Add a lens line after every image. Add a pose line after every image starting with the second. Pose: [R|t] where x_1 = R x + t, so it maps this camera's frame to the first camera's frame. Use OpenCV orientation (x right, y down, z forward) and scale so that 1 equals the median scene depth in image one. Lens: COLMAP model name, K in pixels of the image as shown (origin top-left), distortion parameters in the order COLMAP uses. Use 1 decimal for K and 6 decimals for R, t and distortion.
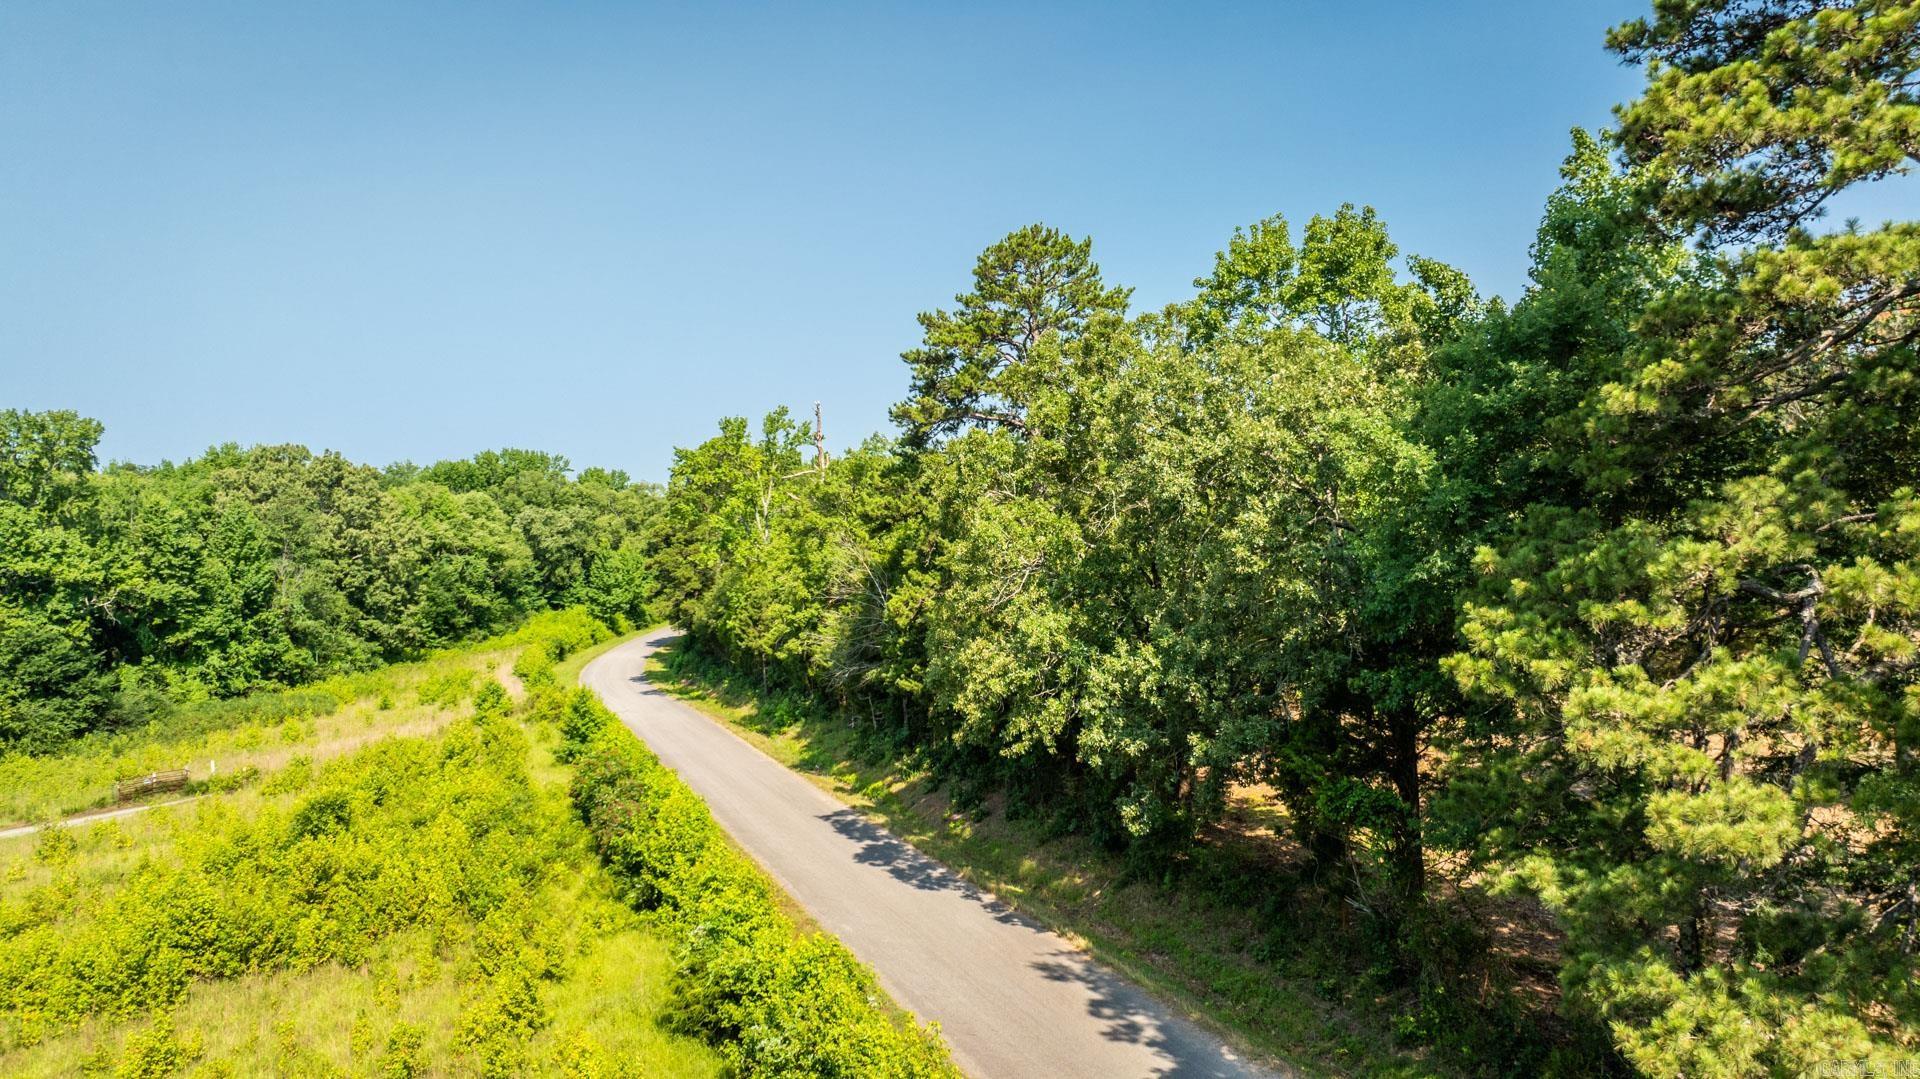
lens RADIAL K [[1363.6, 0, 960.0], [0, 1363.6, 539.5], [0, 0, 1]] dist [-0.033042, 0.023163]
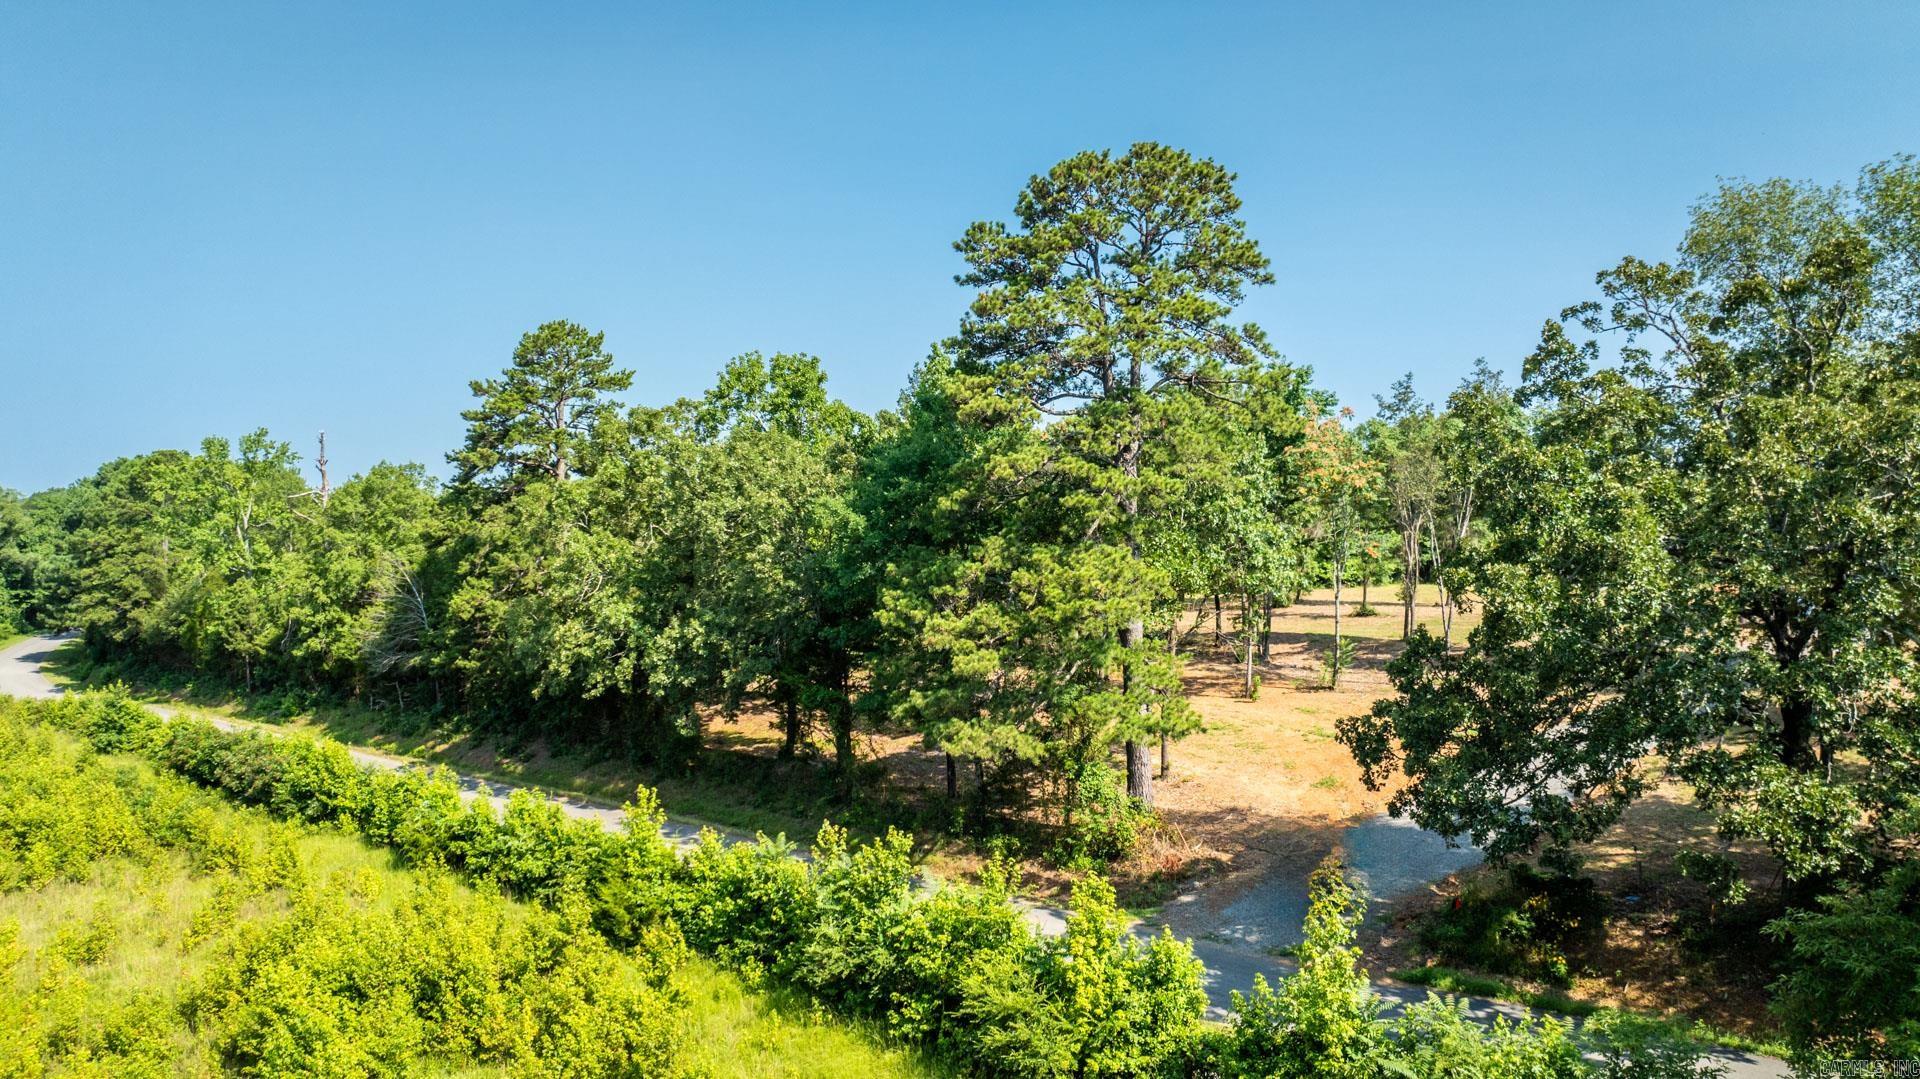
lens RADIAL K [[1363.6, 0, 960.0], [0, 1363.6, 539.5], [0, 0, 1]] dist [-0.033042, 0.023163]
pose [[0.900870, 0.004387, 0.434067, -0.277103], [-0.002313, 0.999983, -0.005307, -0.012911], [-0.434083, 0.003777, 0.900865, -0.612184]]
